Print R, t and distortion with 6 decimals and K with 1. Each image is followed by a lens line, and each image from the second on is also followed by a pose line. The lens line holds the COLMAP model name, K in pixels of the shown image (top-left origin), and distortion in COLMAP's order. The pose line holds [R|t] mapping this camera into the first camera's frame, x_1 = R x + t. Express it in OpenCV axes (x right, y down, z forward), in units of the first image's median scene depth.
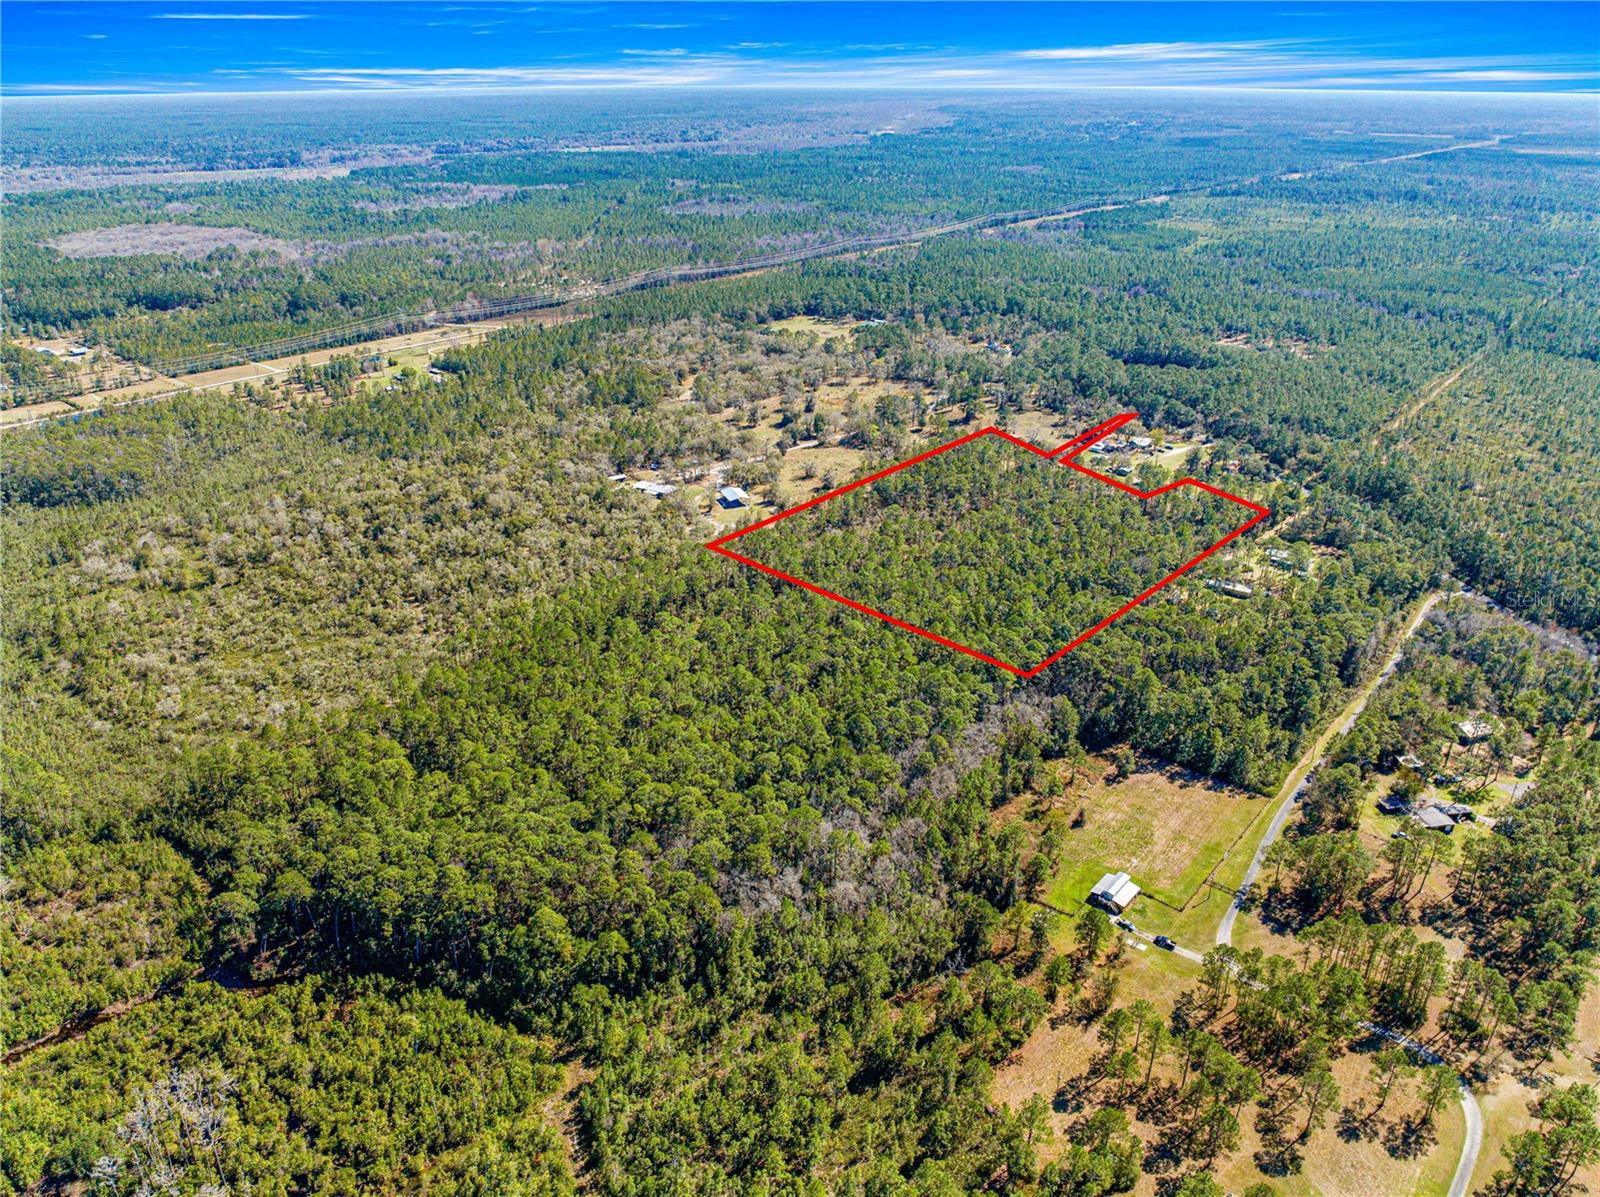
lens RADIAL K [[1129.7, 0, 800.2], [0, 1129.7, 604.0], [0, 0, 1]] dist [-0.041768, 0.002302]
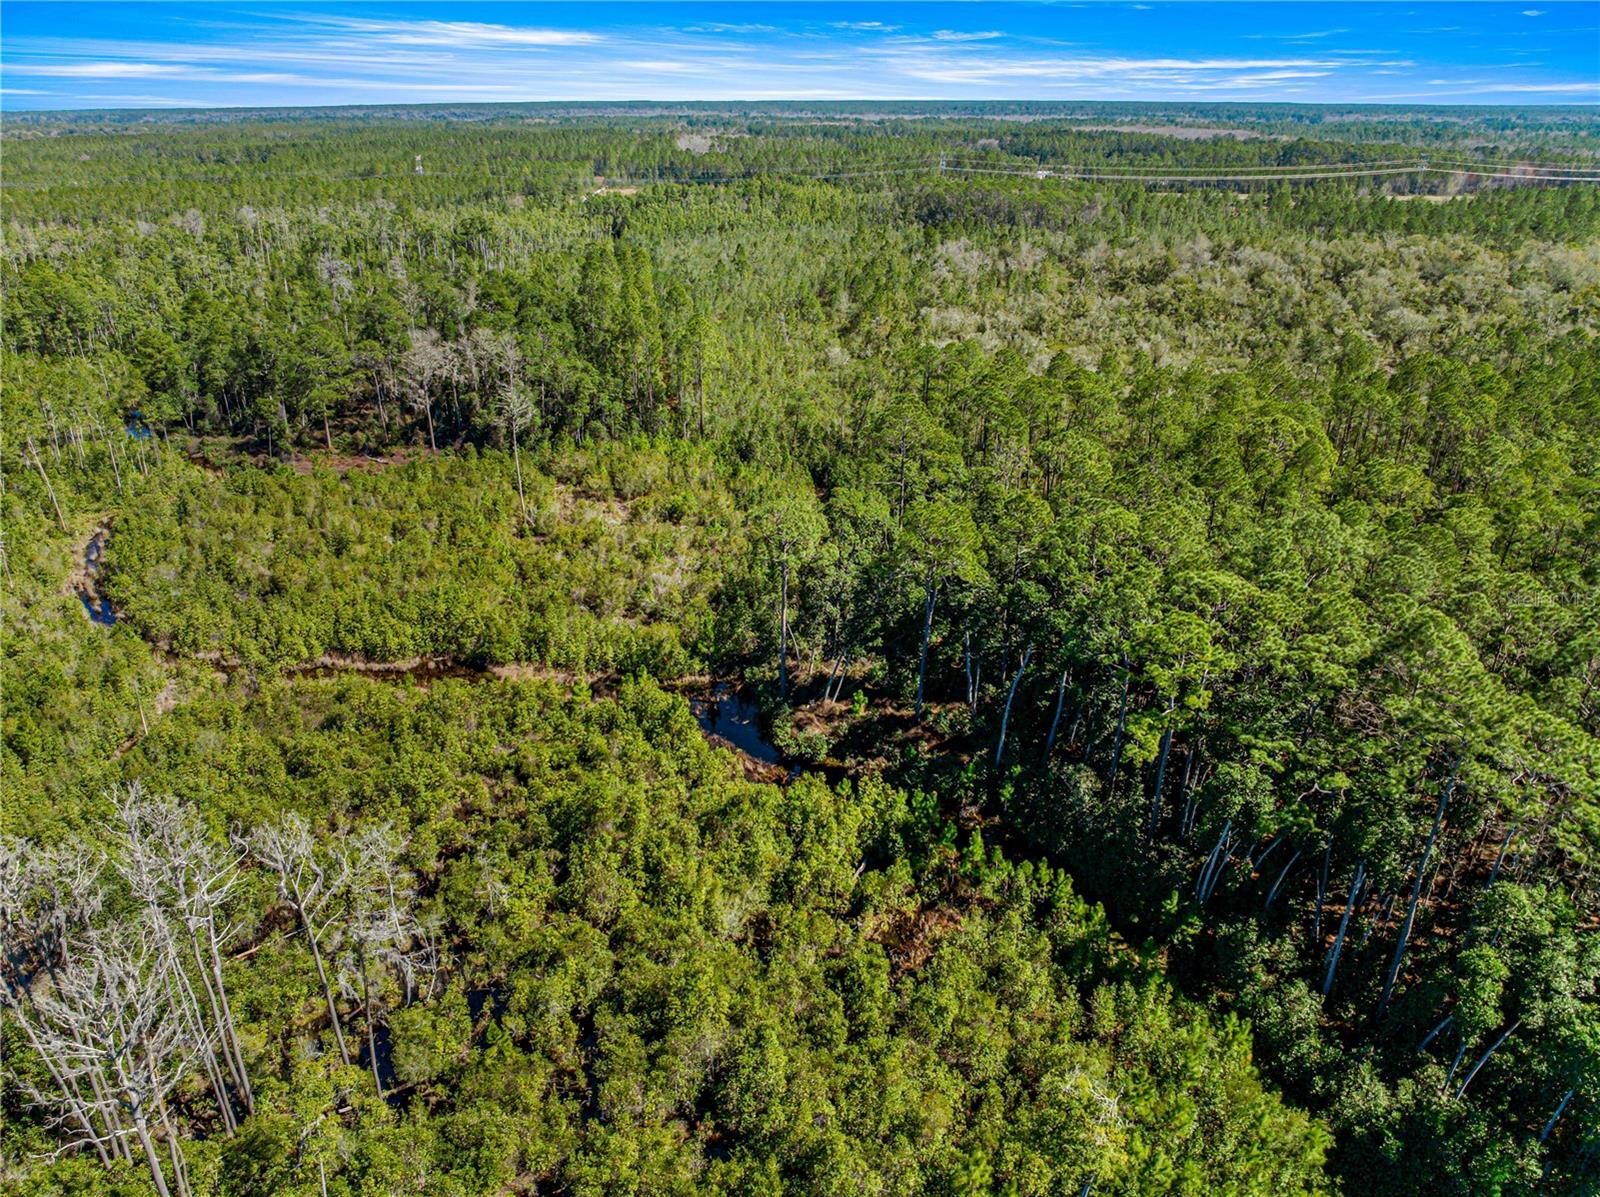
lens RADIAL K [[1129.7, 0, 805.5], [0, 1129.7, 595.0], [0, 0, 1]] dist [-0.041768, 0.002302]
pose [[0.697034, 0.294458, -0.653787, -0.254139], [-0.307009, 0.946544, 0.098995, 0.254589], [0.647988, 0.131715, 0.750175, 0.728866]]
